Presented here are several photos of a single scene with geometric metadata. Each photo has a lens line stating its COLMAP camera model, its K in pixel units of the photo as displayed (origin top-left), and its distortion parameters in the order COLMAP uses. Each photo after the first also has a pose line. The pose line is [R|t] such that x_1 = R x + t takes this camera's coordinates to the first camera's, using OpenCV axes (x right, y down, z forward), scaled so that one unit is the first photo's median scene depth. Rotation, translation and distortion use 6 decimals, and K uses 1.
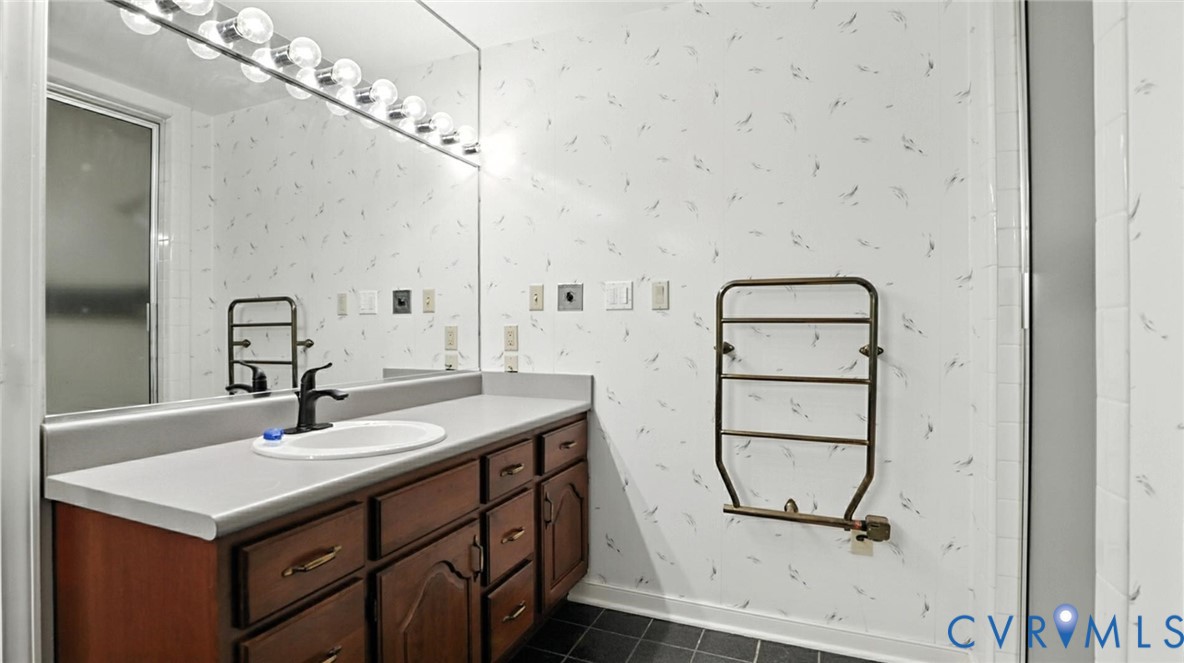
lens RADIAL K [[544.9, 0, 592.0], [0, 544.9, 331.5], [0, 0, 1]] dist [-0.026800, -0.000107]
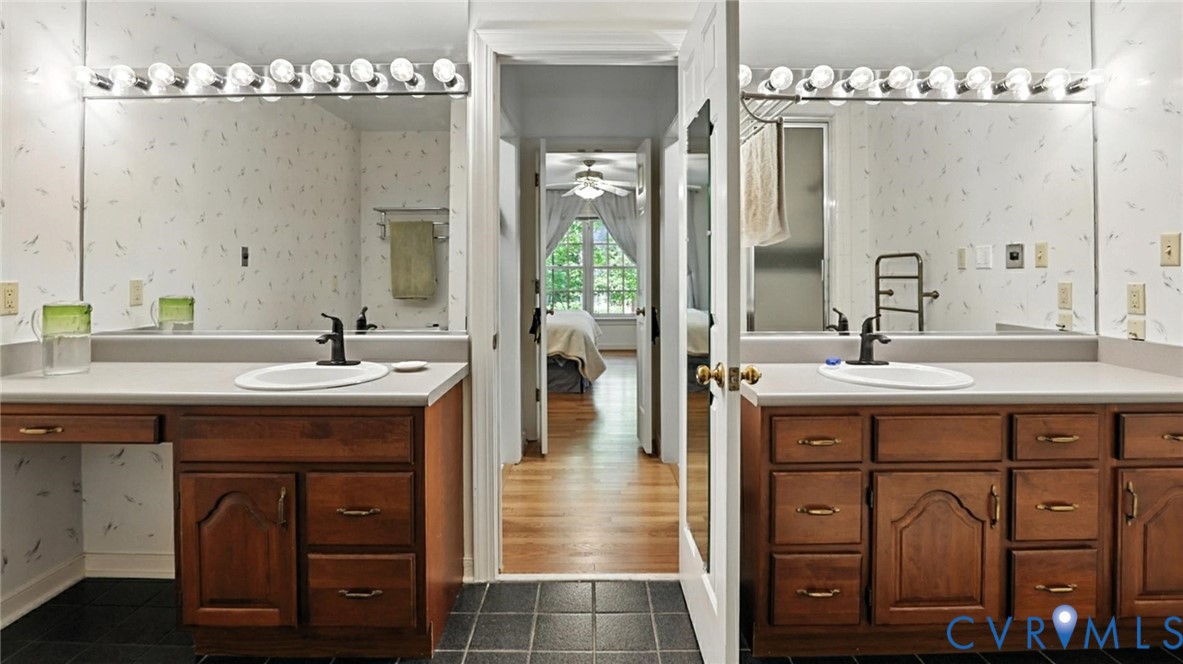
lens RADIAL K [[572.2, 0, 588.2], [0, 572.2, 272.1], [0, 0, 1]] dist [-0.000764, 0.000077]
pose [[0.389713, 0.000605, -0.920936, 0.323714], [-0.004858, 0.999987, -0.001399, -0.023379], [0.920924, 0.005019, 0.389711, -0.109376]]
